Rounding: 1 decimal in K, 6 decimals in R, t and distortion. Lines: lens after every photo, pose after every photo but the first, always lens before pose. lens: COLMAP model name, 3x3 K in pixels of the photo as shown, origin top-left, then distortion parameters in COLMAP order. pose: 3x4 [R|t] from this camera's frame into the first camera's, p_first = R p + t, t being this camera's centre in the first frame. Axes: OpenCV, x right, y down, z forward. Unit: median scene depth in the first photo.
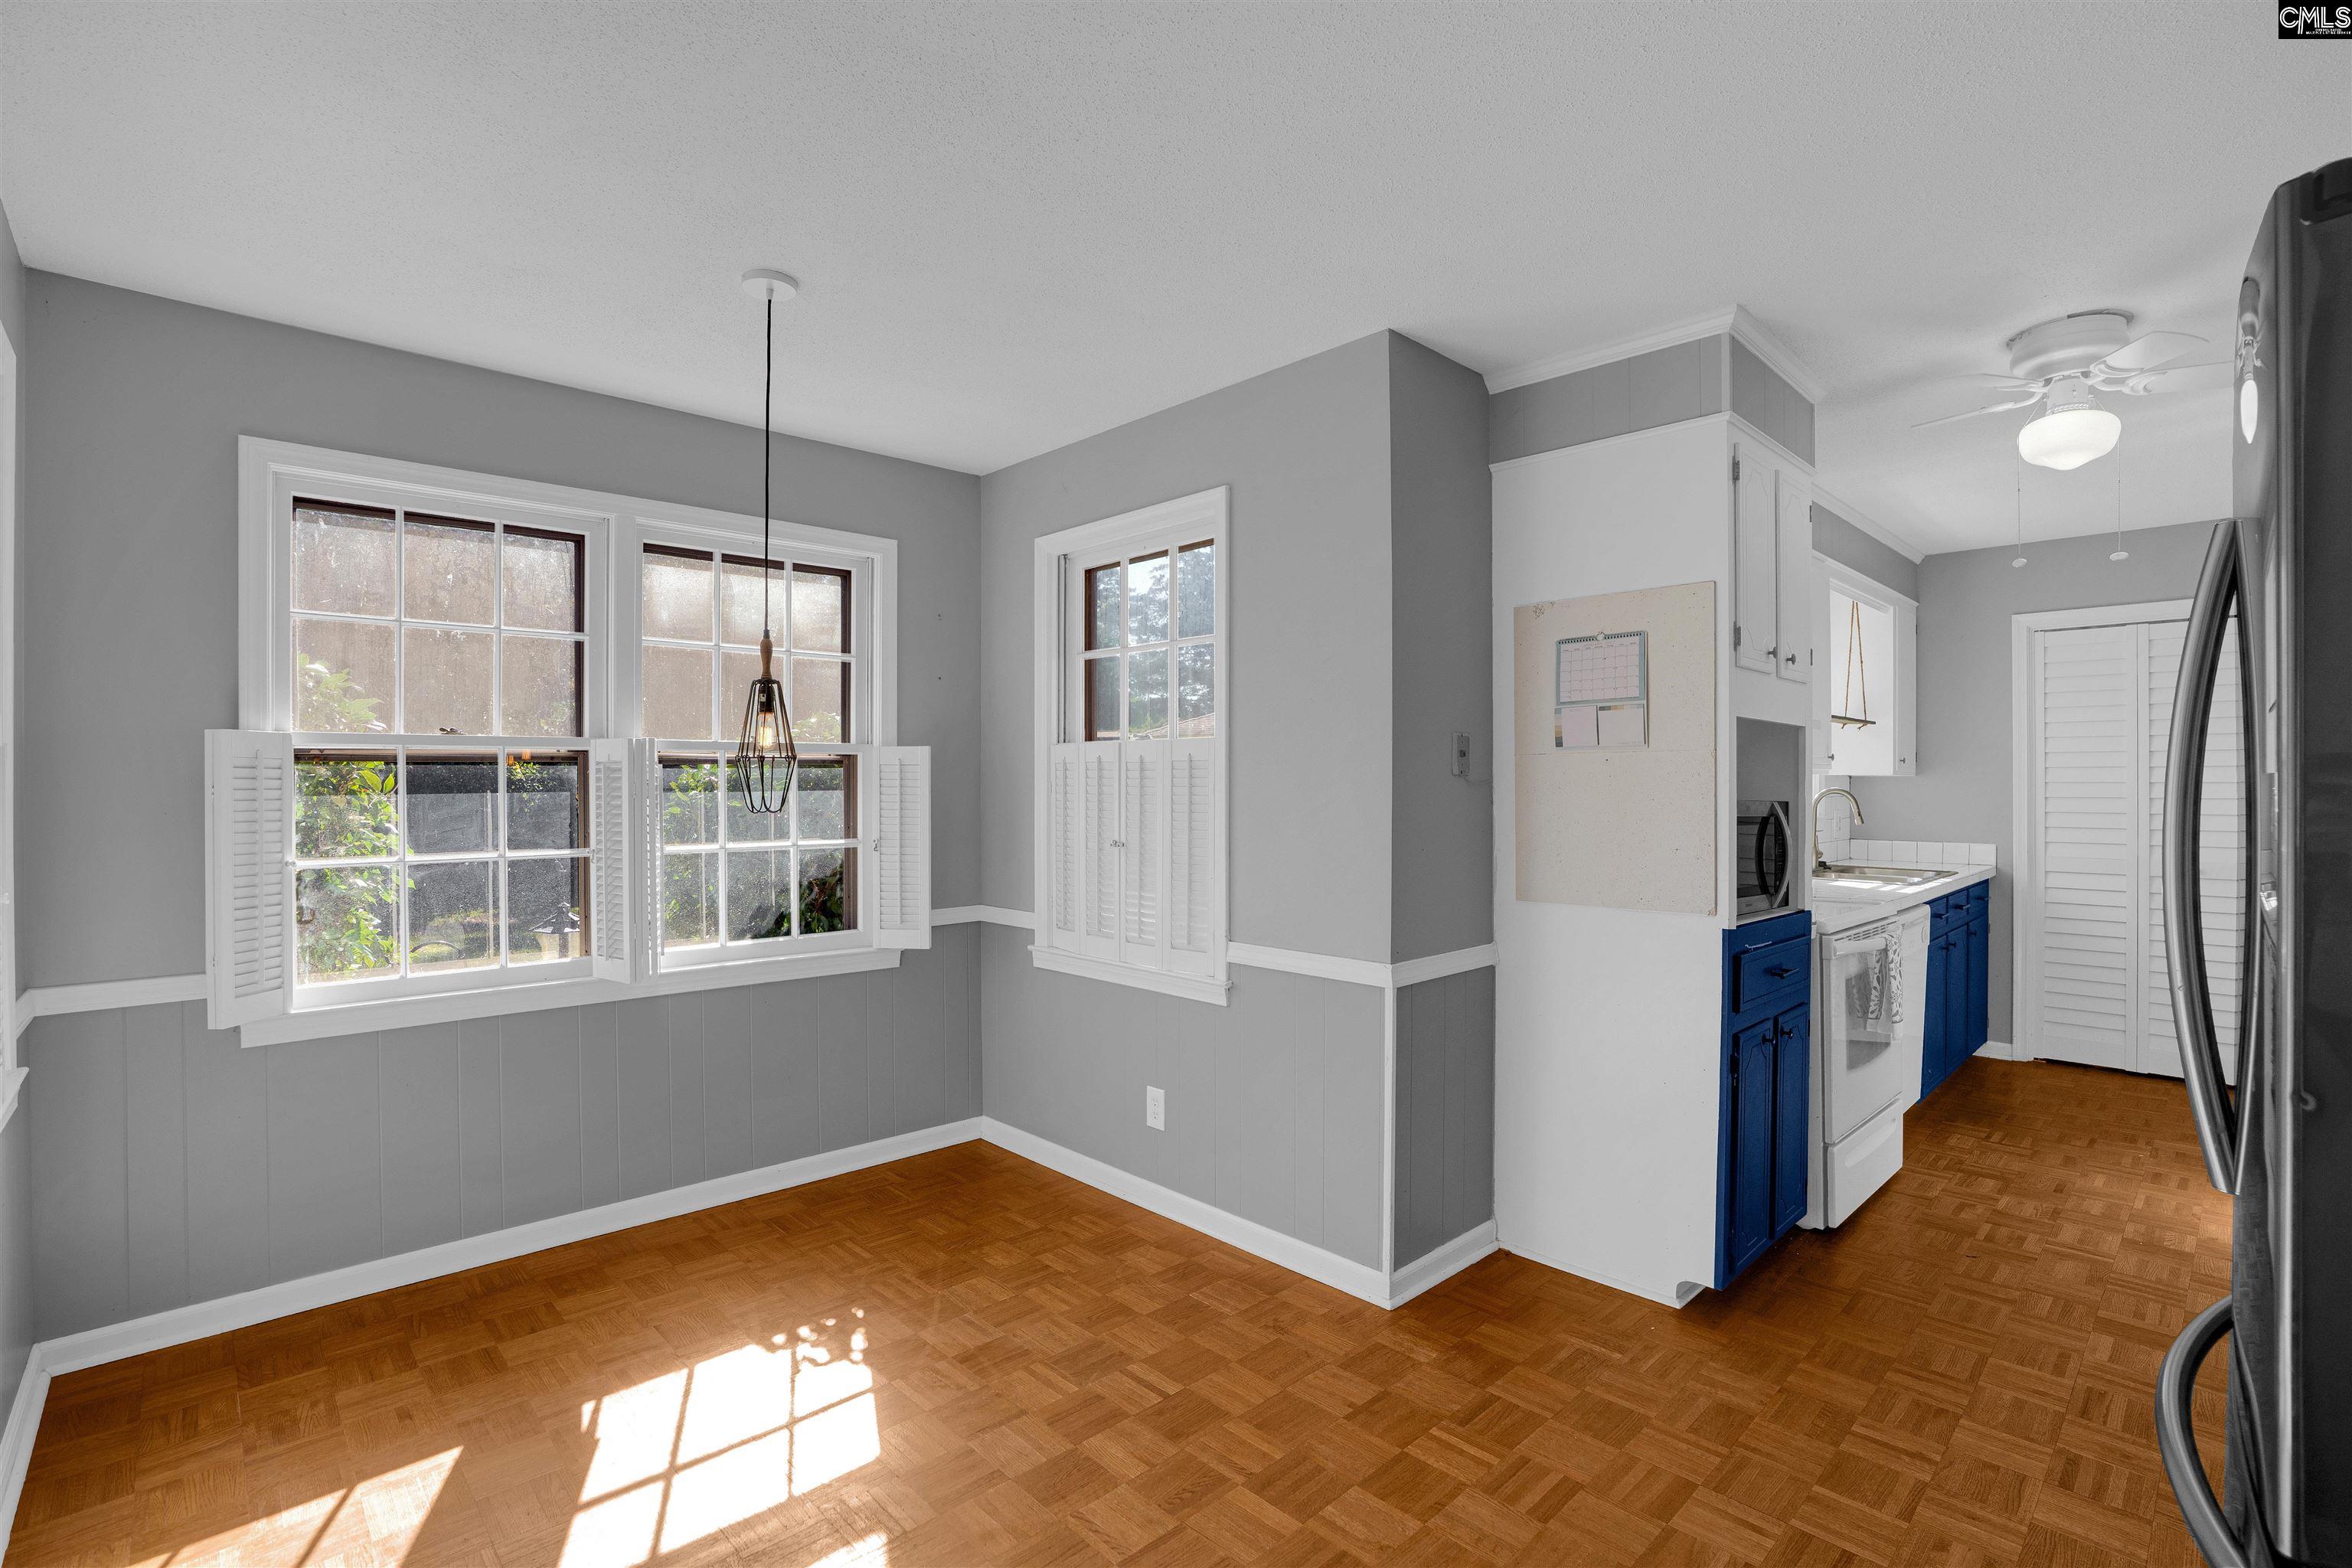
lens RADIAL K [[1082.1, 0, 1177.4], [0, 1082.1, 789.8], [0, 0, 1]] dist [-0.017779, -0.000061]
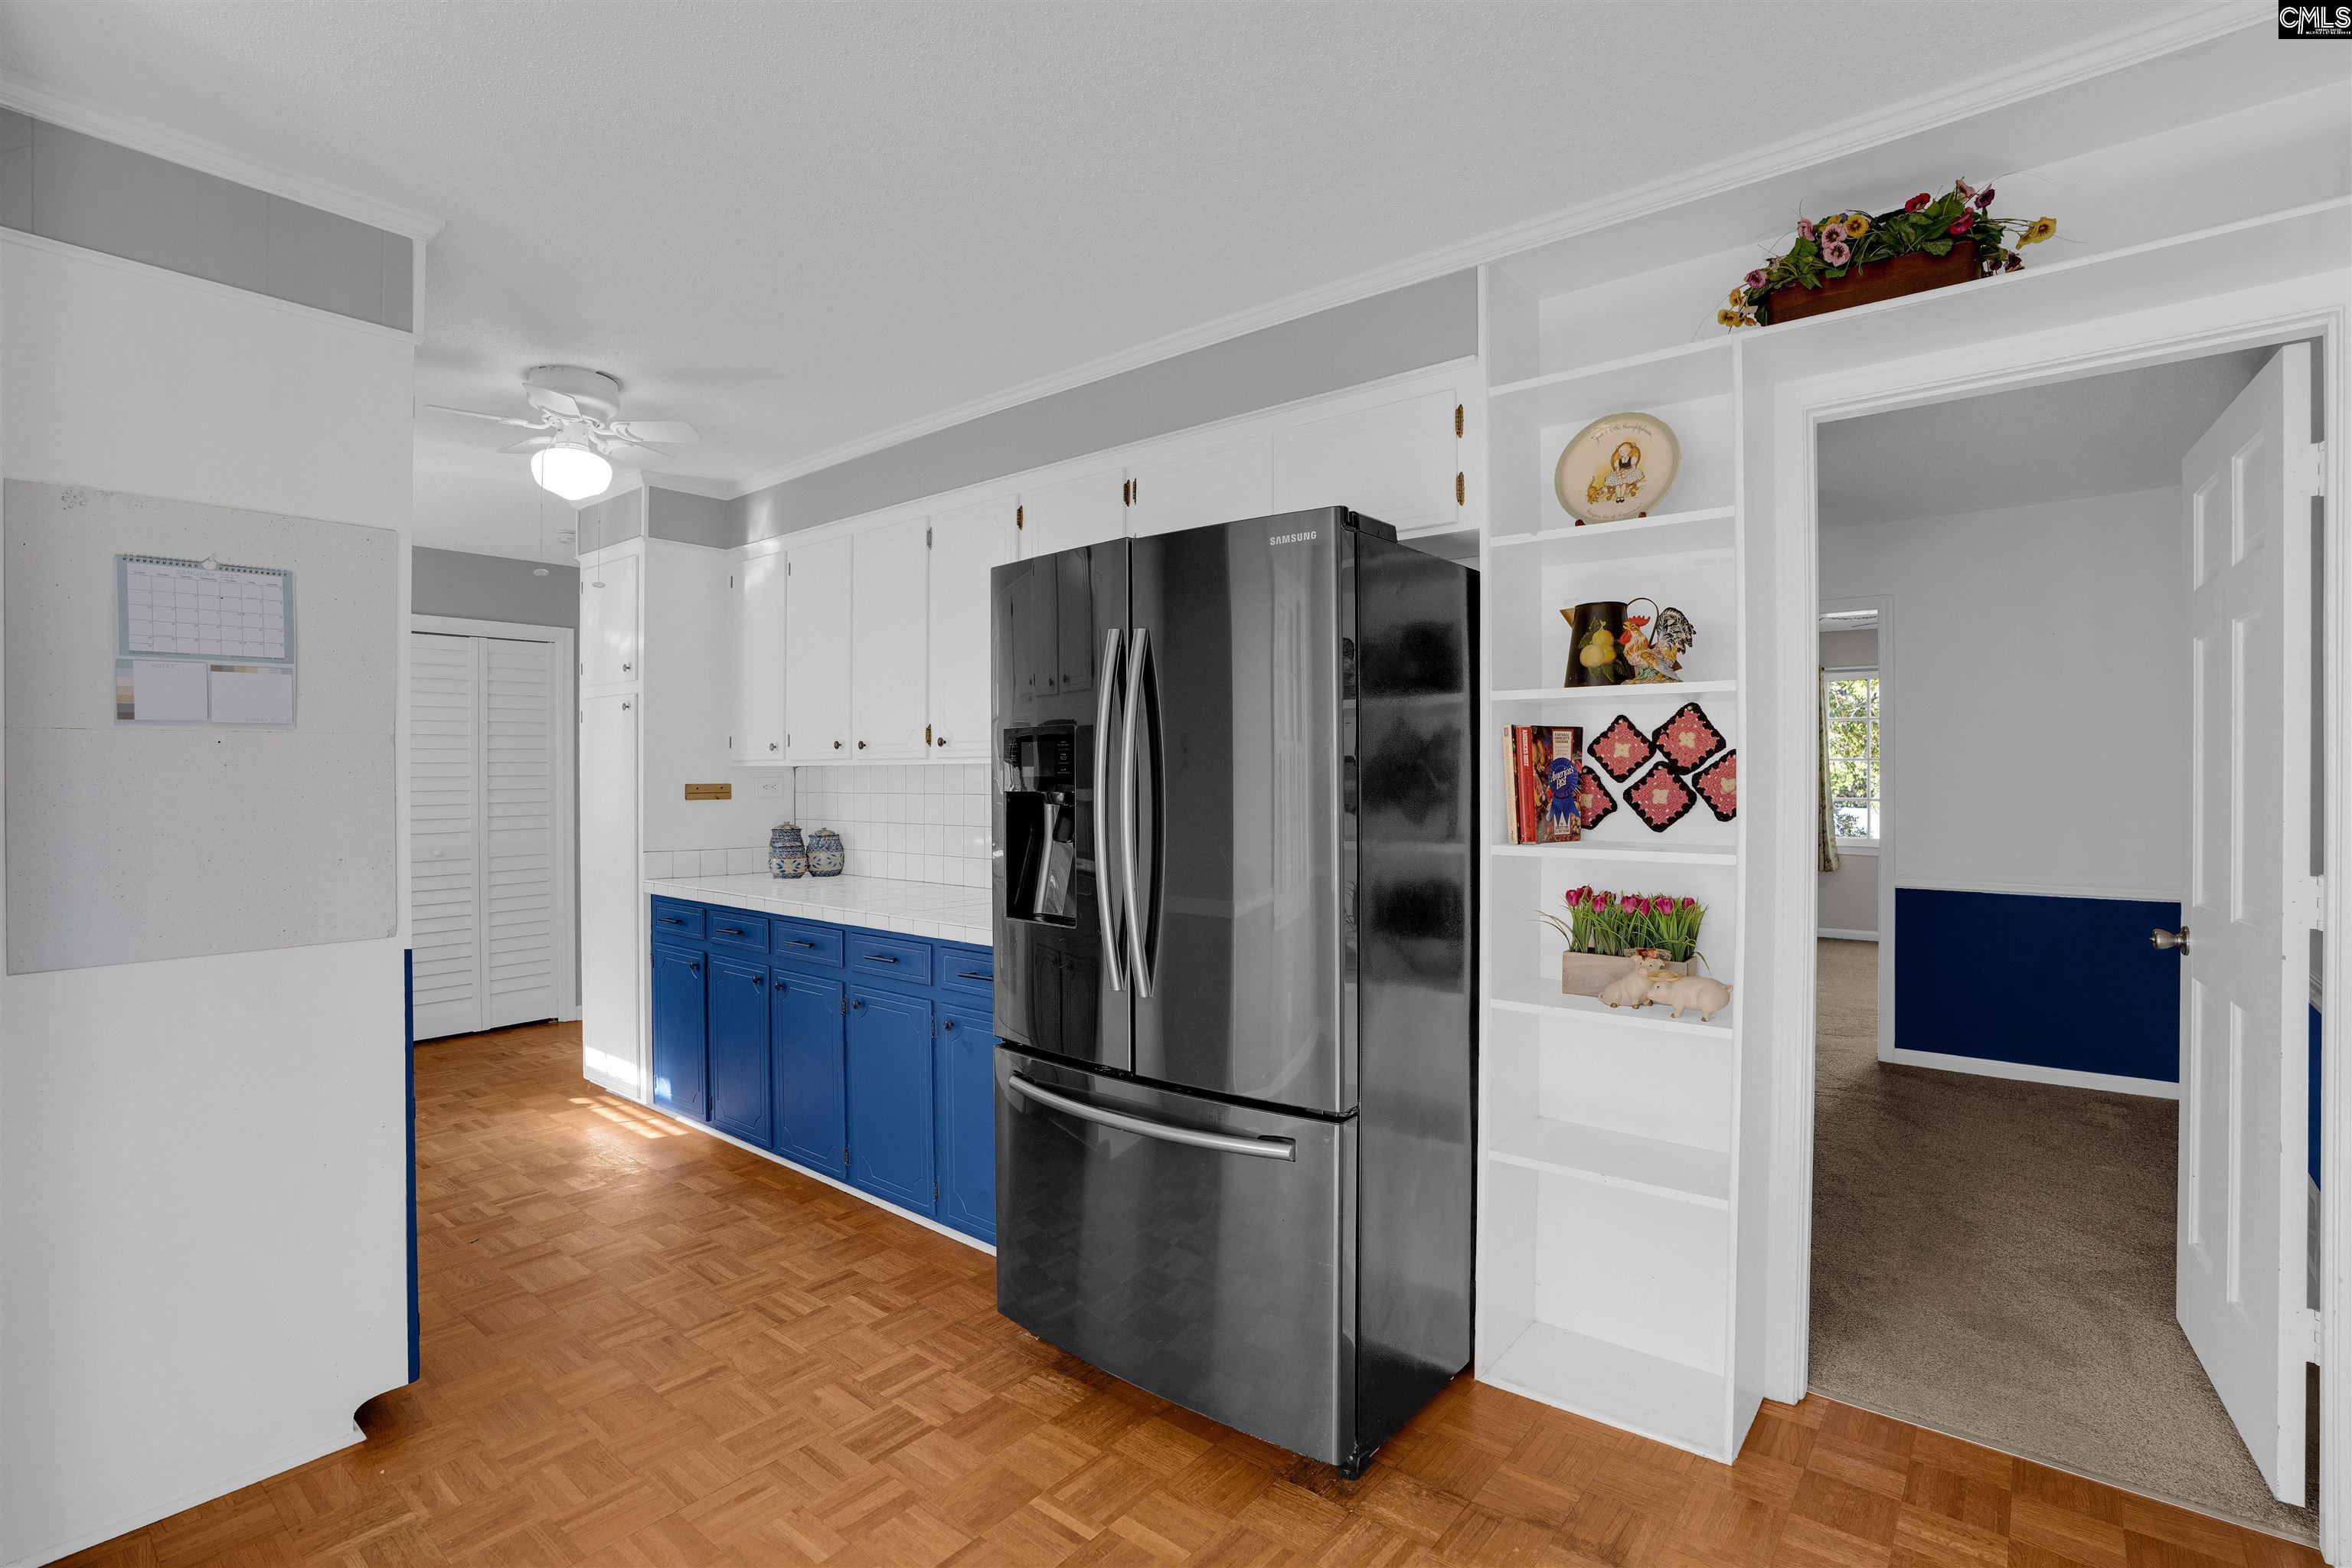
lens RADIAL K [[1082.1, 0, 1172.5], [0, 1082.1, 776.3], [0, 0, 1]] dist [-0.017779, -0.000061]
pose [[-0.104776, -0.000913, 0.994495, -0.851065], [0.008244, 0.999964, 0.001787, -0.005349], [-0.994462, 0.008386, -0.104764, 1.105764]]
